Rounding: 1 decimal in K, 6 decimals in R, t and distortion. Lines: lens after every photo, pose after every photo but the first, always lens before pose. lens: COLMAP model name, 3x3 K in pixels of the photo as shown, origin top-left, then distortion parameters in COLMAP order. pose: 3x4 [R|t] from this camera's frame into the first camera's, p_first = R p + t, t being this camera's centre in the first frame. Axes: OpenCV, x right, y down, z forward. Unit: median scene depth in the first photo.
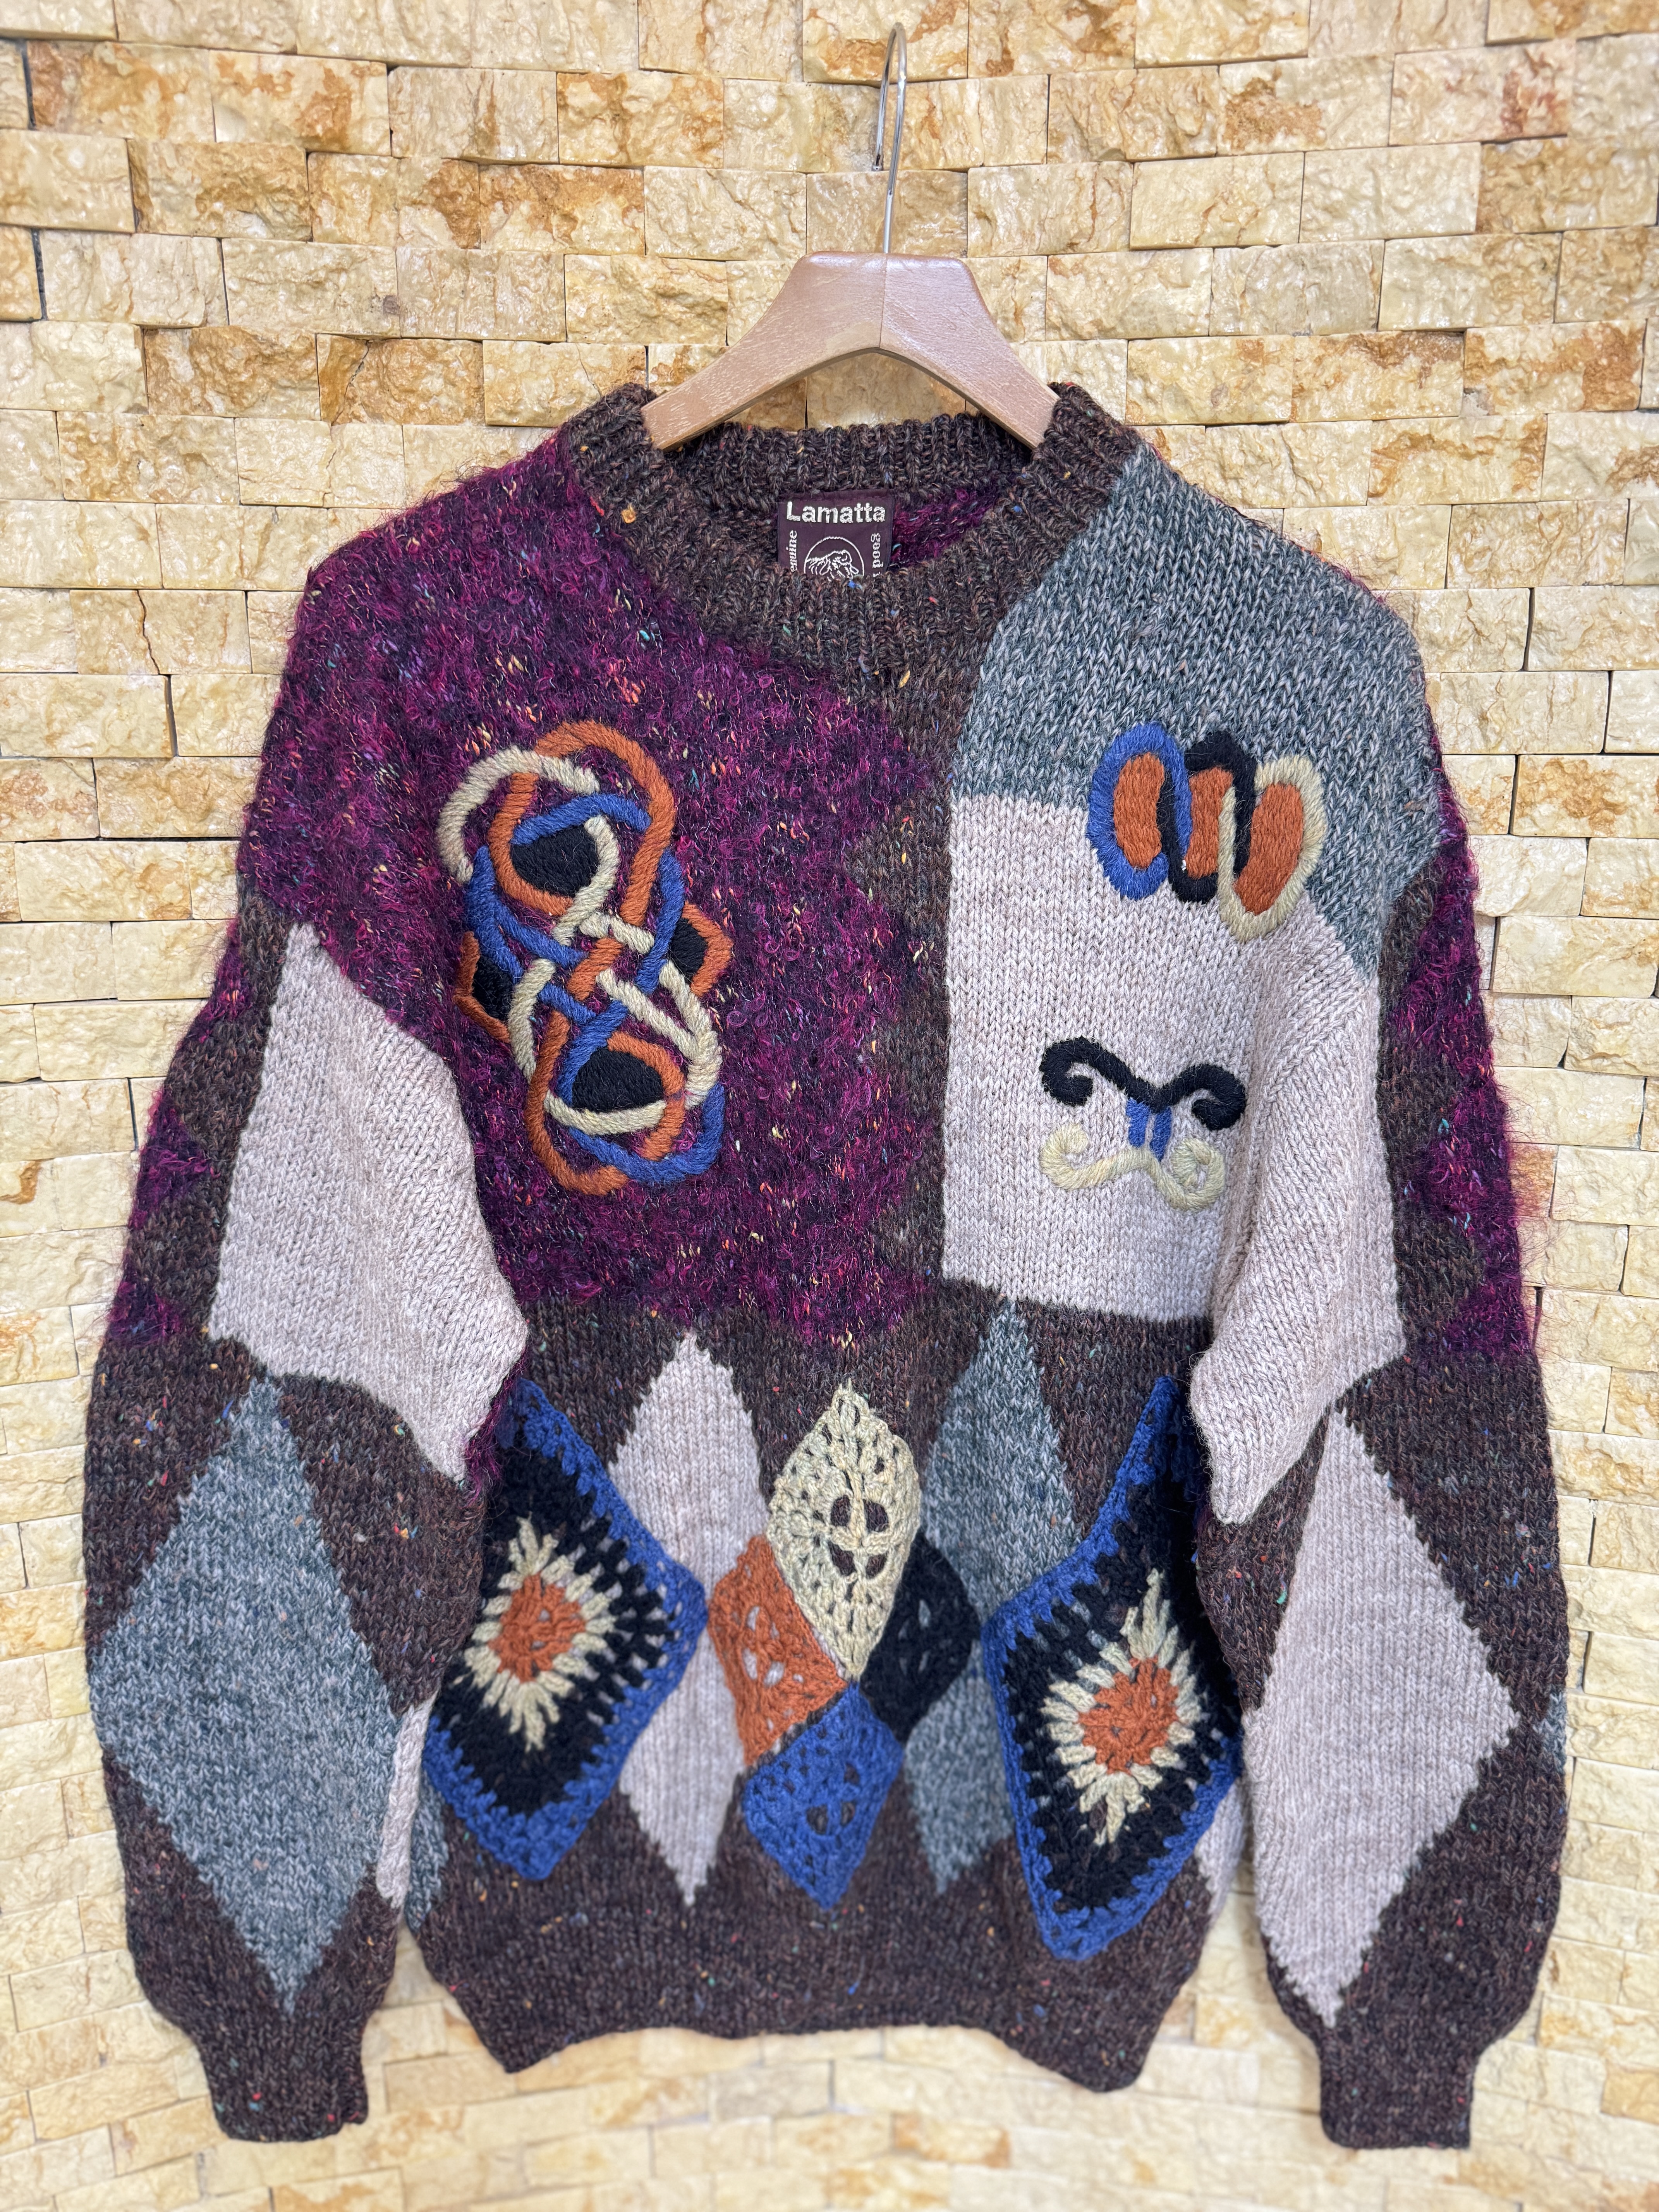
lens RADIAL K [[1558.7, 0, 831.0], [0, 1558.7, 1105.6], [0, 0, 1]] dist [-0.006450, -0.004965]
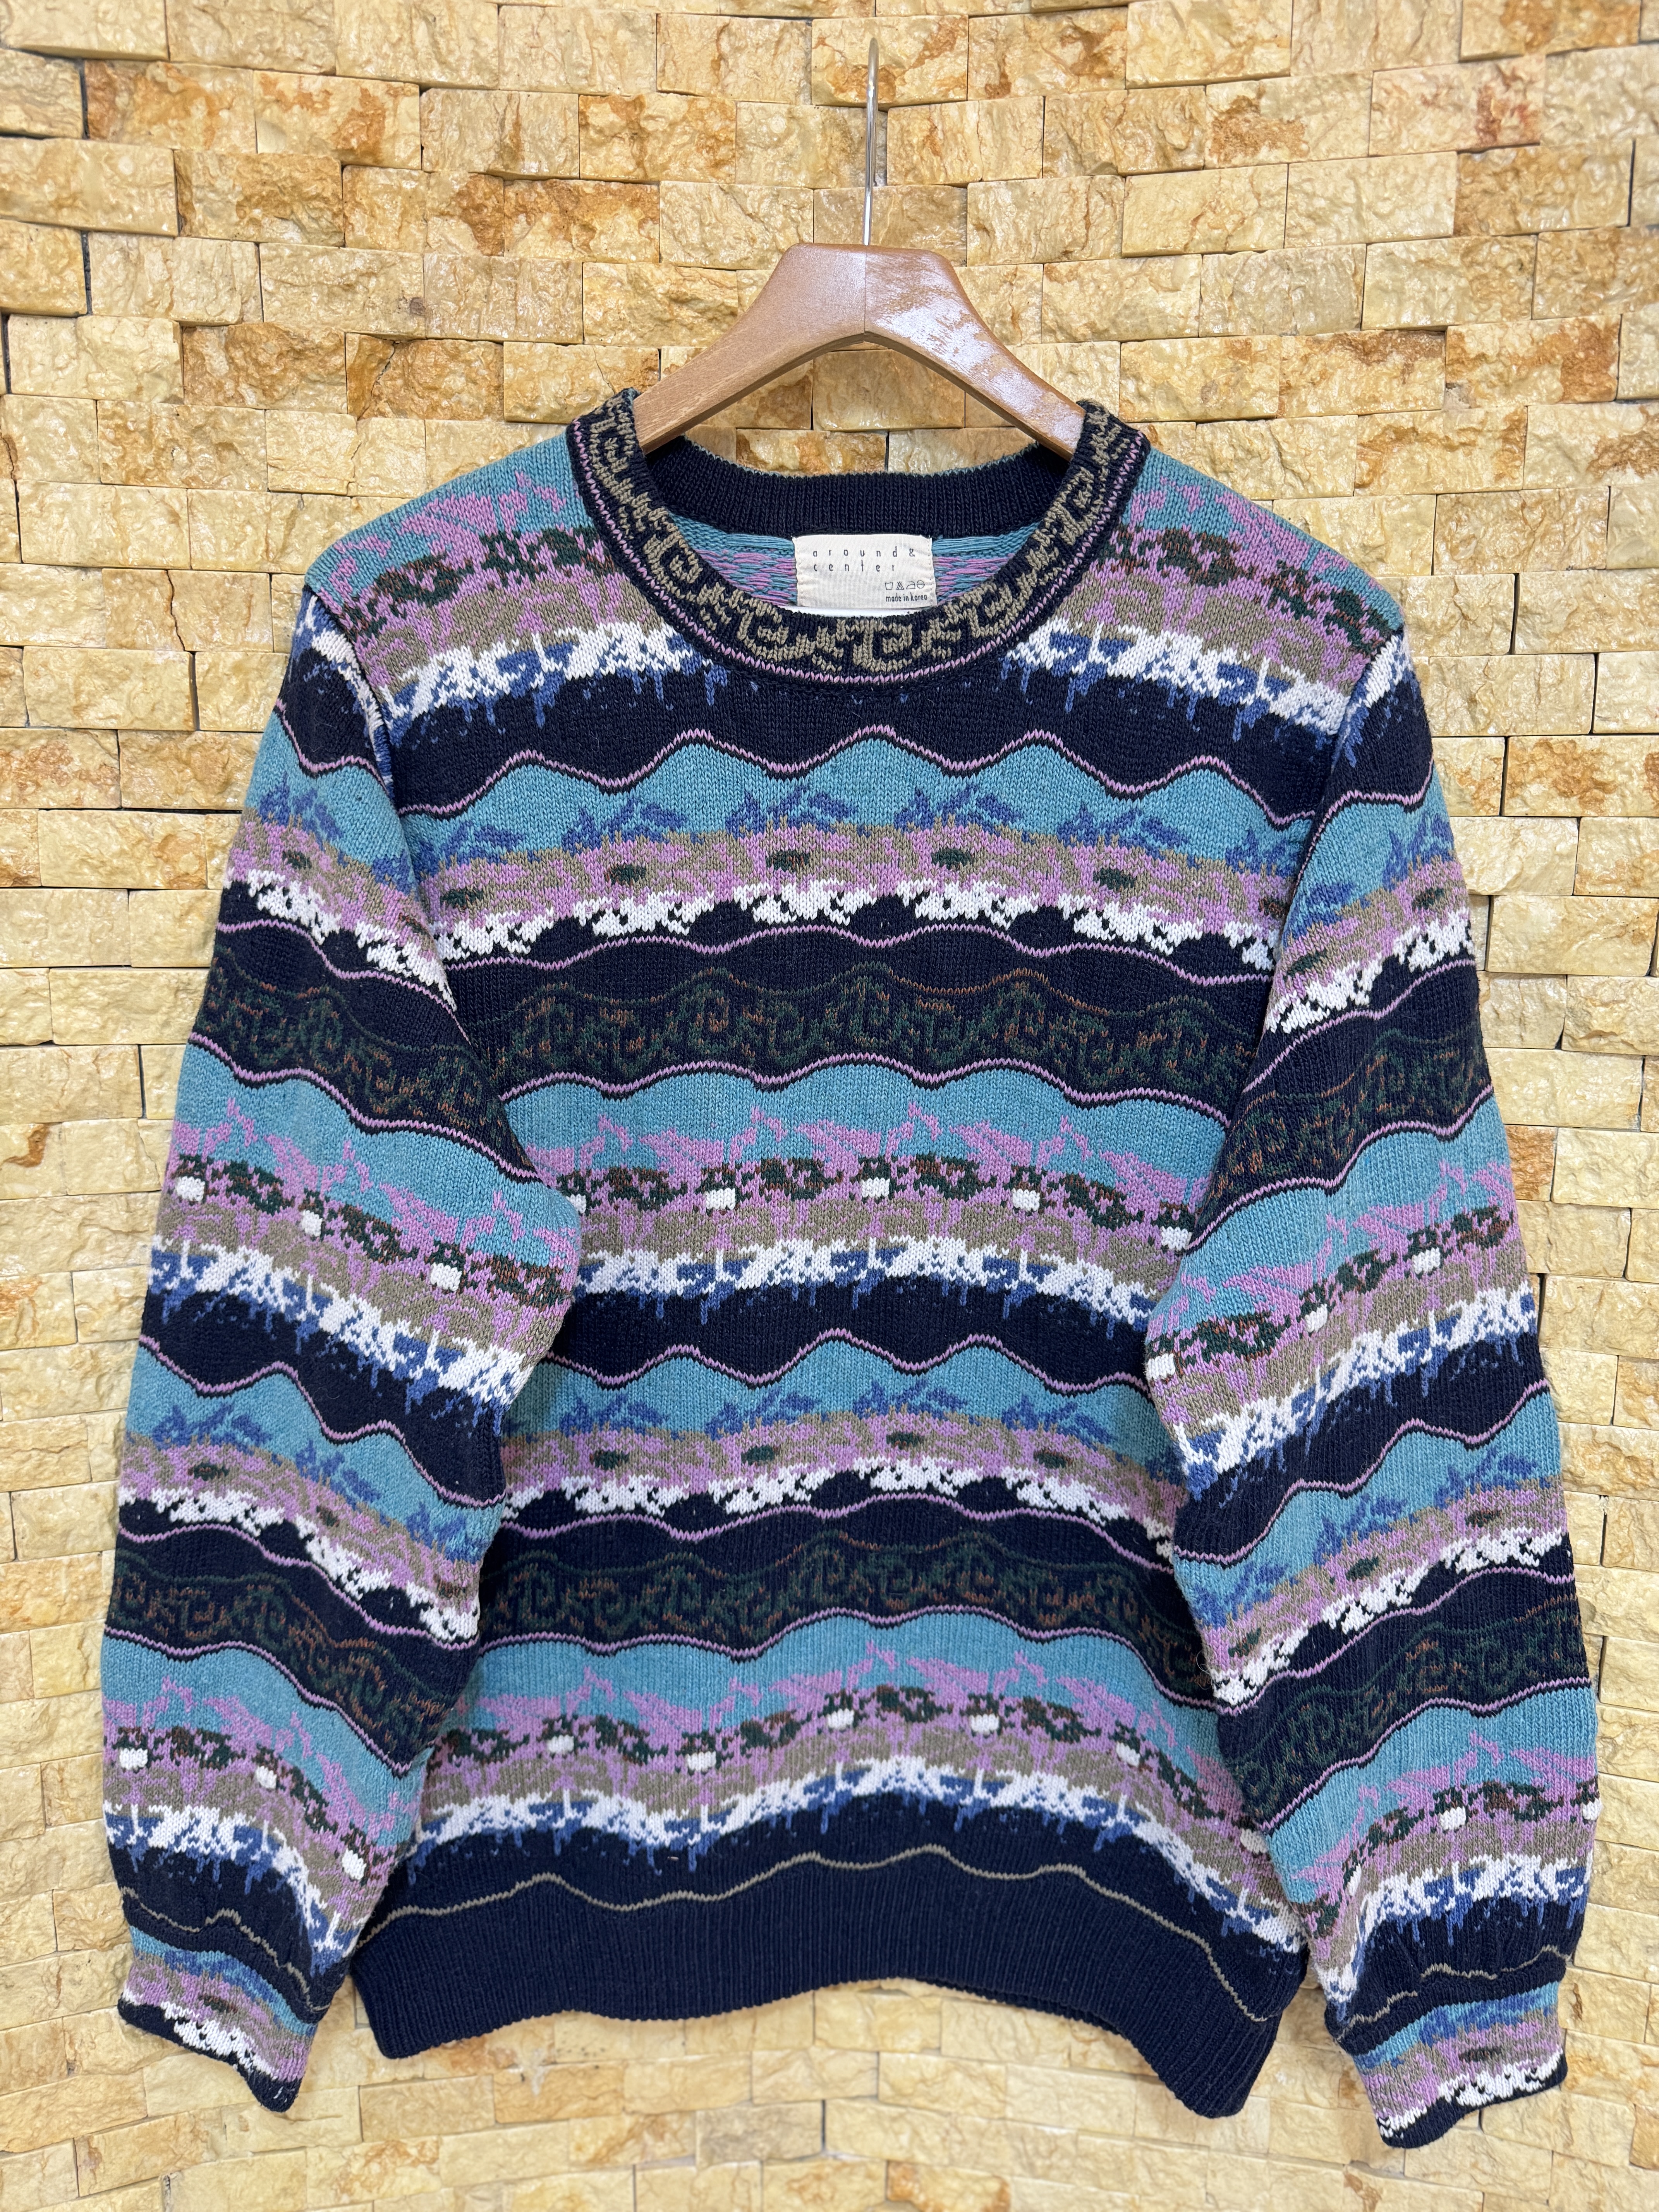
lens RADIAL K [[1557.6, 0, 826.4], [0, 1557.6, 1108.3], [0, 0, 1]] dist [-0.006413, -0.004507]
pose [[0.999745, 0.010519, -0.019964, 0.020676], [-0.011960, 0.997227, -0.073456, 0.100483], [0.019136, 0.073676, 0.997099, -0.003259]]
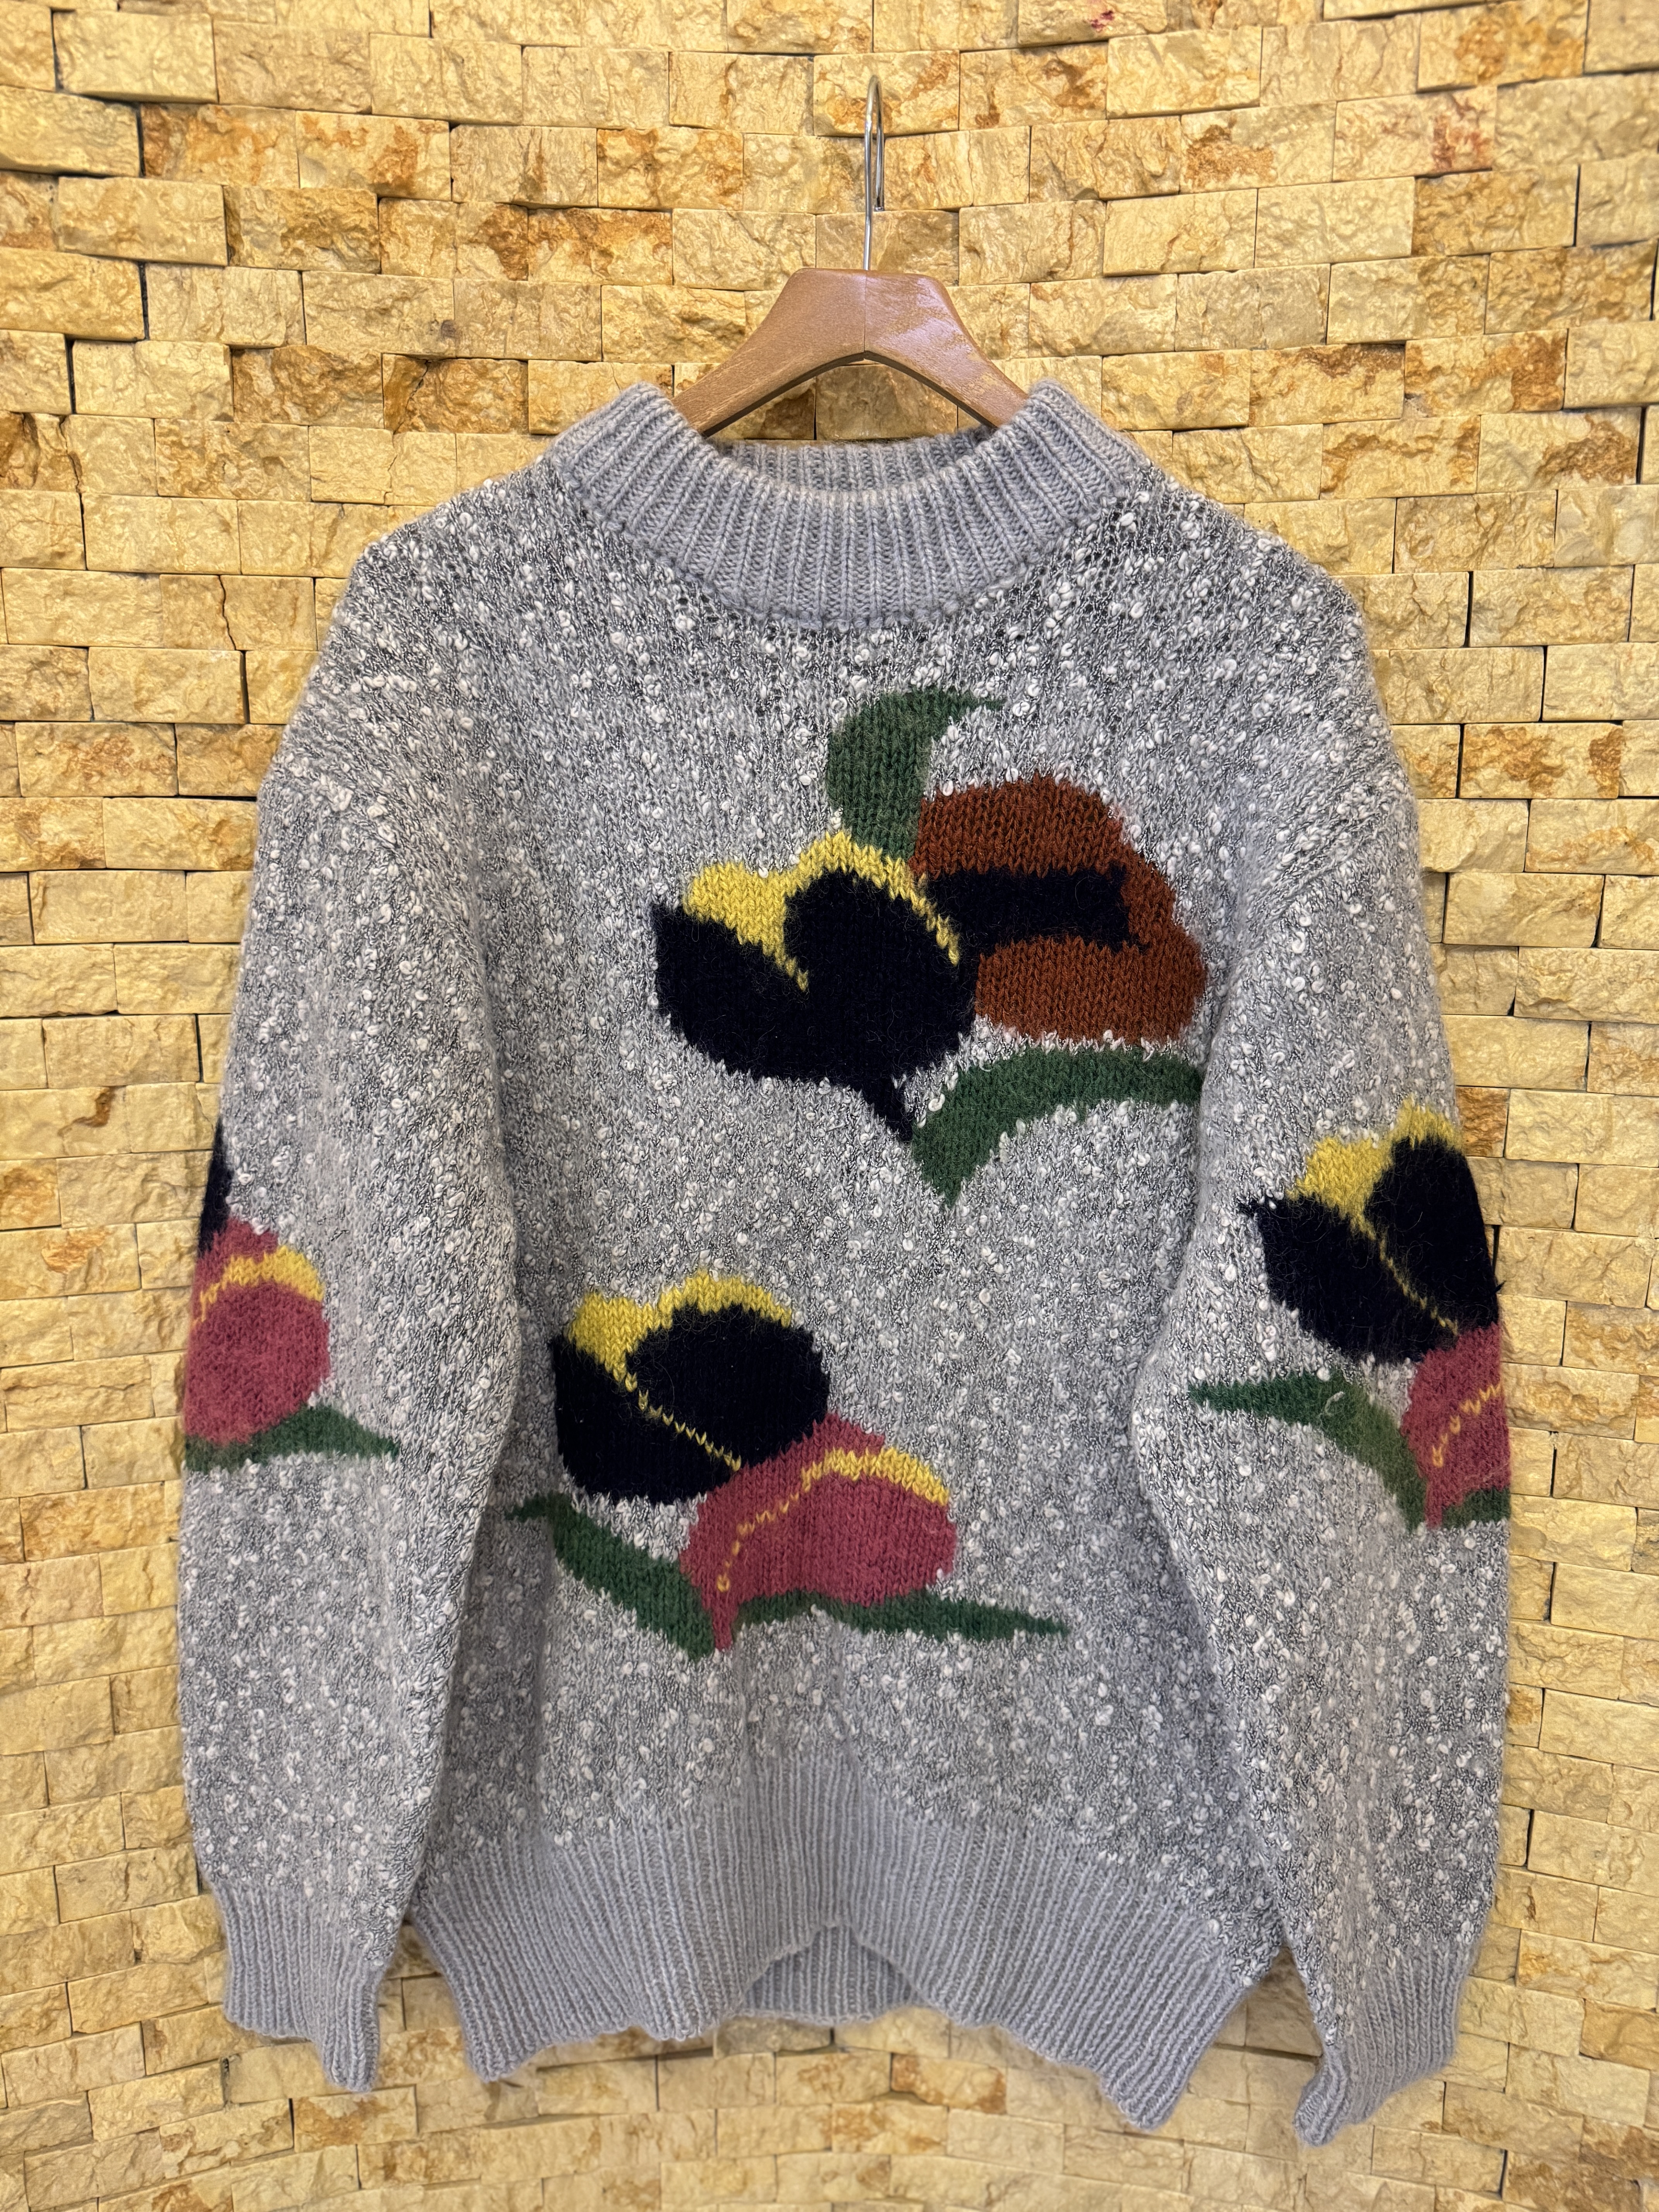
lens RADIAL K [[1555.2, 0, 833.7], [0, 1555.2, 1110.2], [0, 0, 1]] dist [-0.005838, -0.005390]
pose [[0.999377, 0.009881, -0.033890, 0.042452], [-0.011842, 0.998238, -0.058151, 0.117549], [0.033255, 0.058516, 0.997732, -0.087717]]
